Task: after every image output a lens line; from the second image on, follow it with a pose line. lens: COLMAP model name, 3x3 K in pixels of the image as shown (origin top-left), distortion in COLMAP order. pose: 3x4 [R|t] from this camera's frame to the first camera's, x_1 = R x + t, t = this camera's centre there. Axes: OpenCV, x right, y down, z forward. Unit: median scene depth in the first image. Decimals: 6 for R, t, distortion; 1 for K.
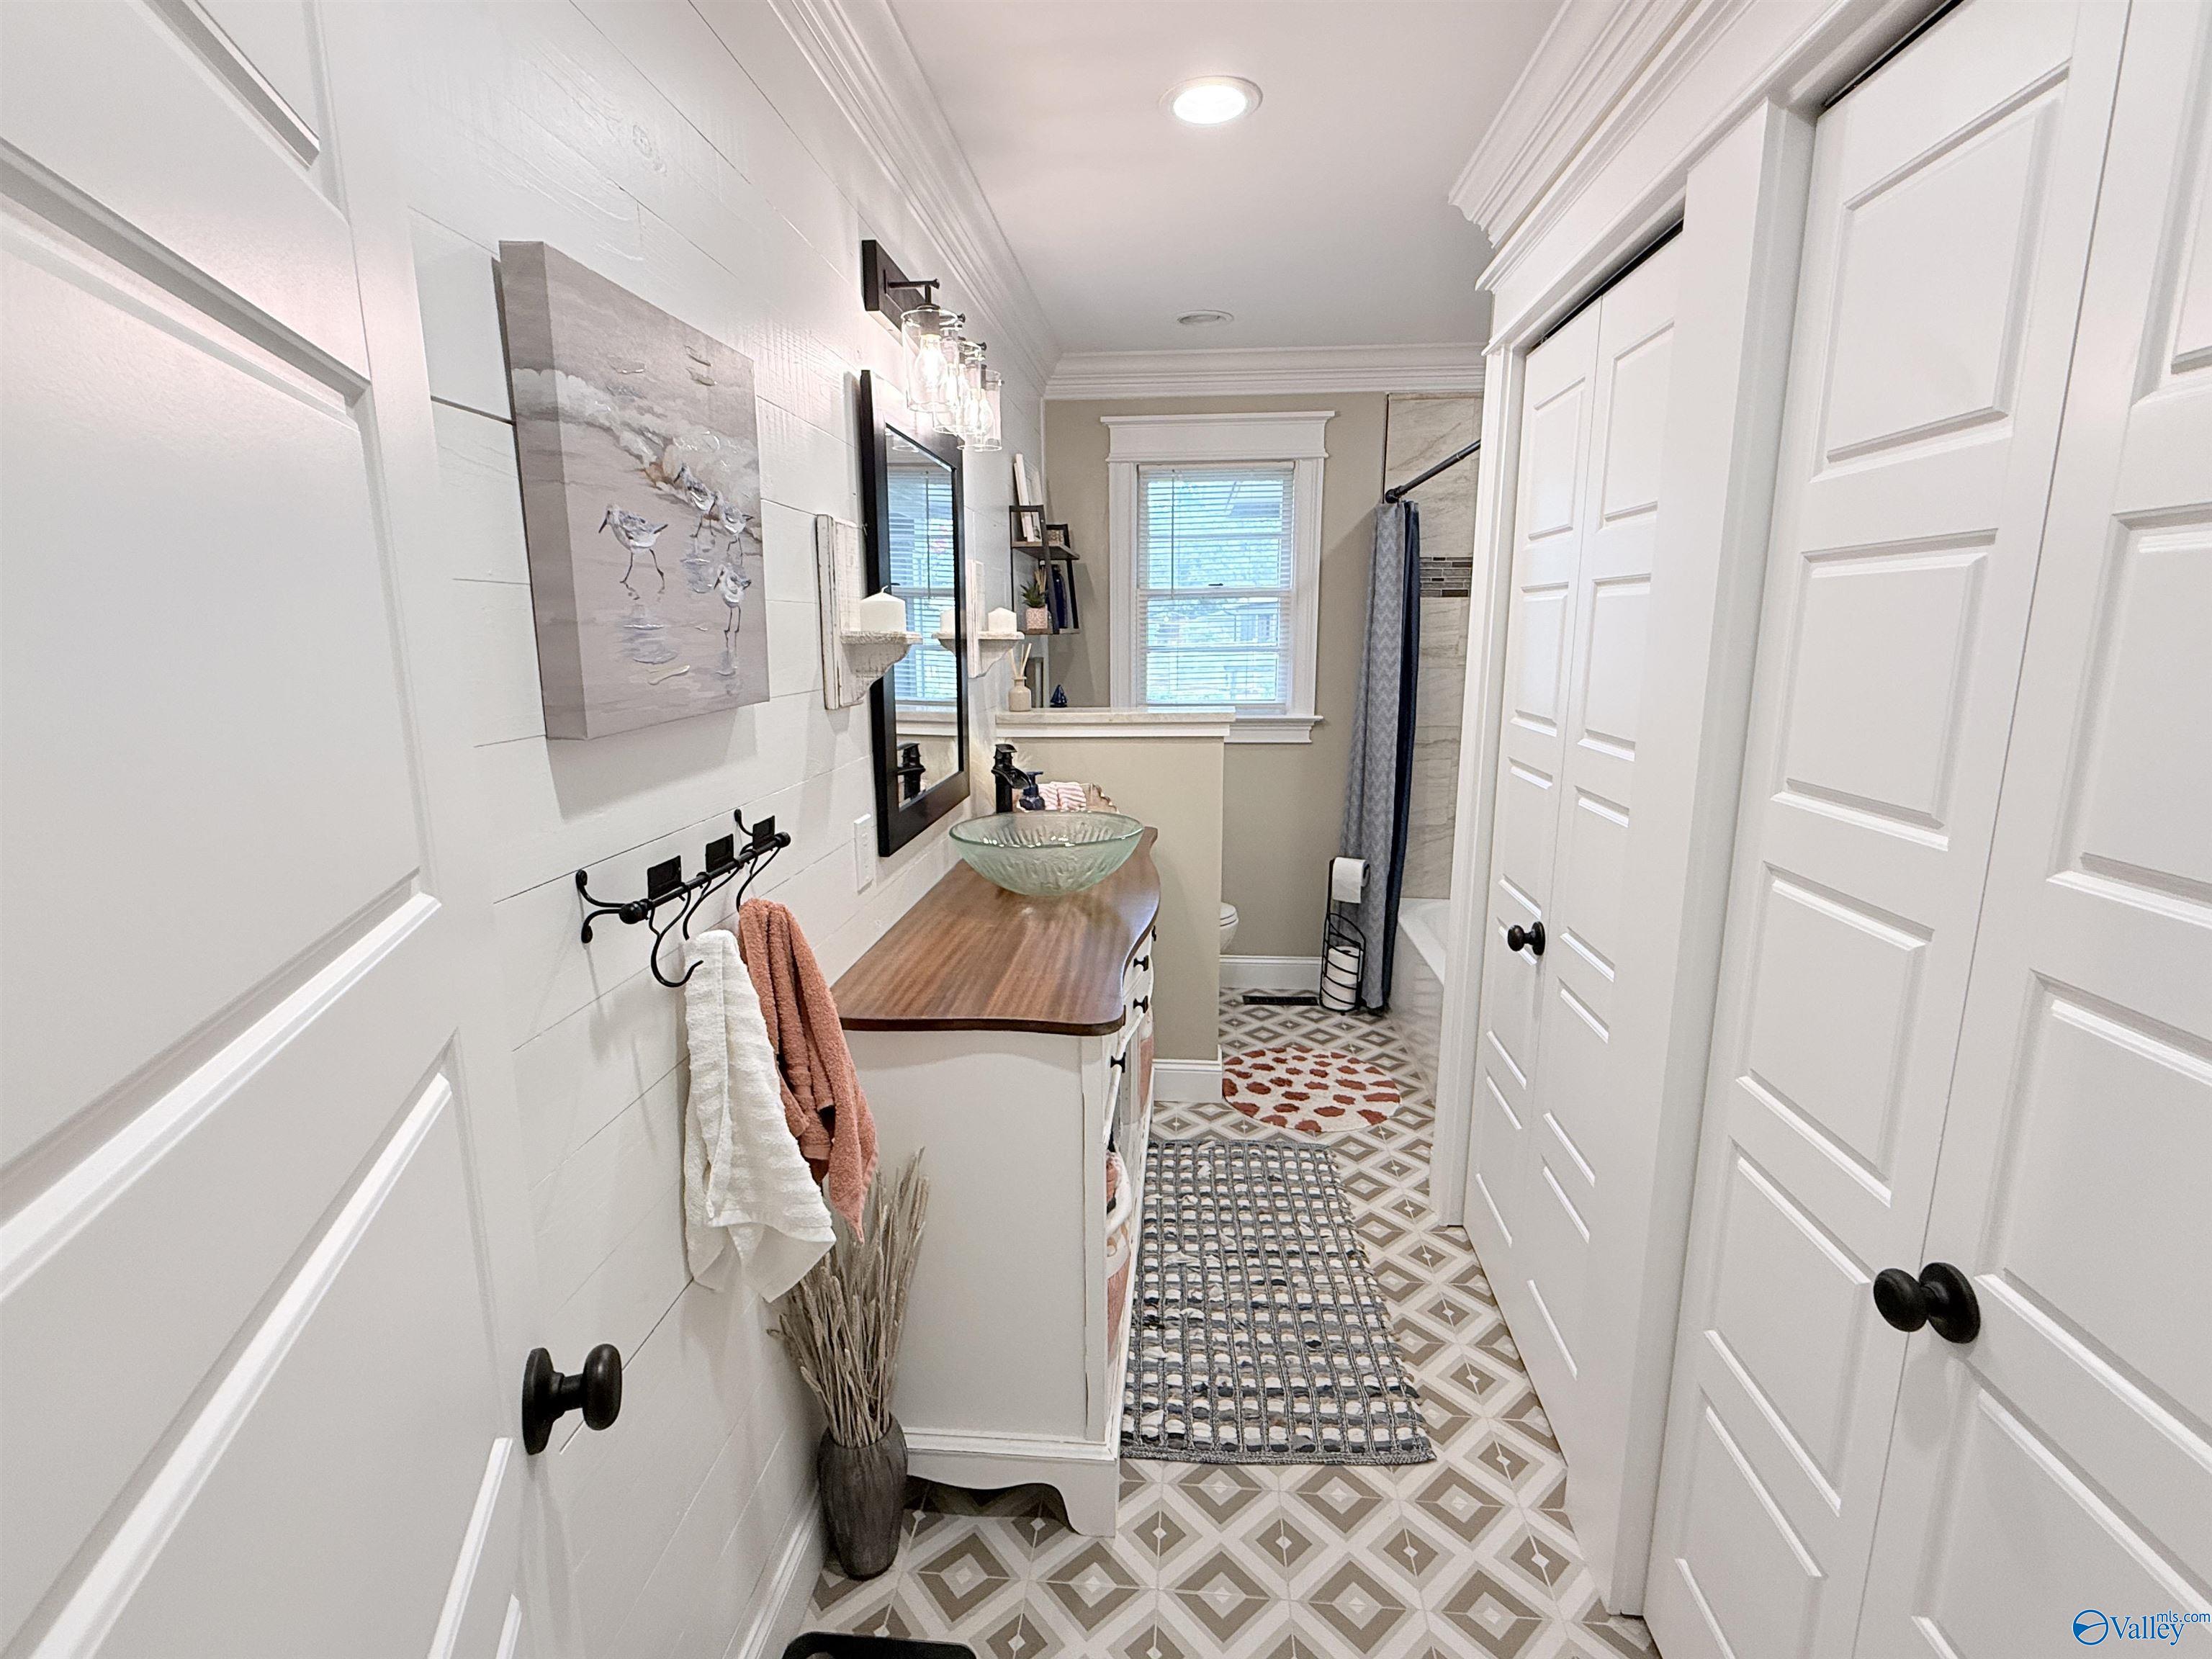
lens RADIAL K [[1053.9, 0, 1106.0], [0, 1053.9, 833.0], [0, 0, 1]] dist [0.002456, -0.000359]
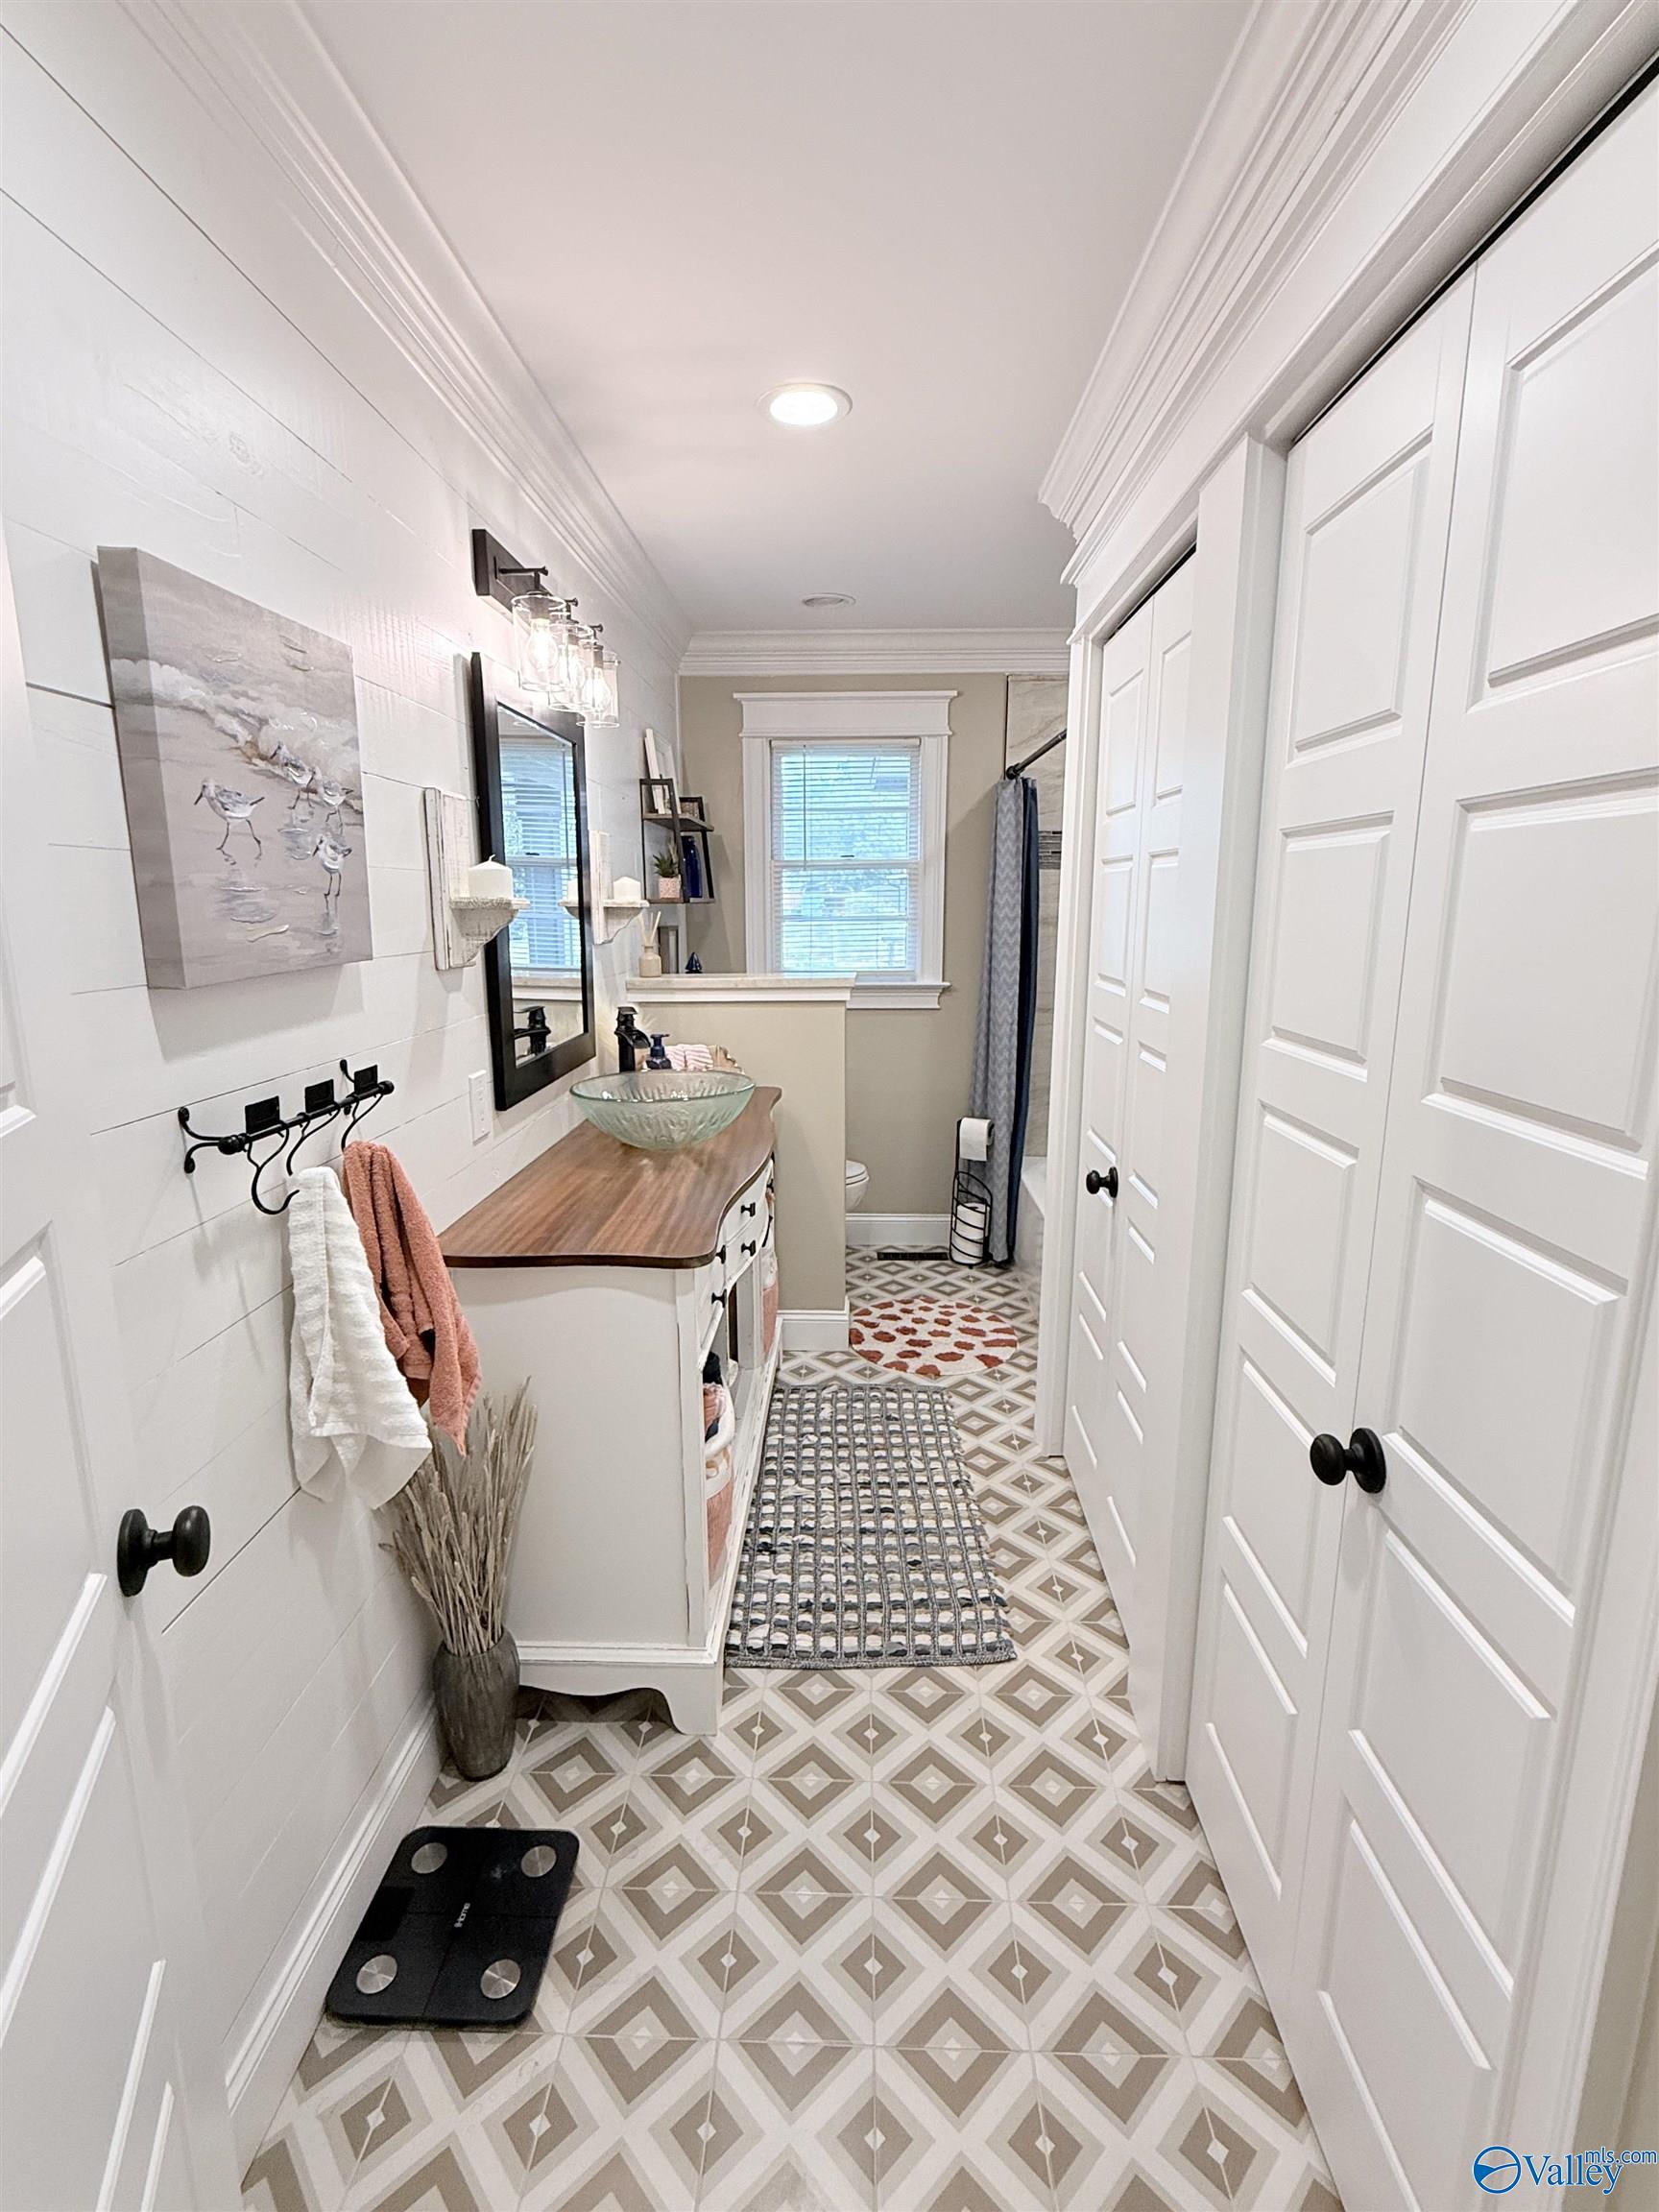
lens RADIAL K [[1053.9, 0, 828.6], [0, 1053.9, 1106.5], [0, 0, 1]] dist [0.002456, -0.000359]
pose [[0.998631, -0.007088, 0.051816, 0.072585], [0.007011, 0.999974, 0.001667, 0.021492], [-0.051827, -0.001301, 0.998655, -0.085294]]
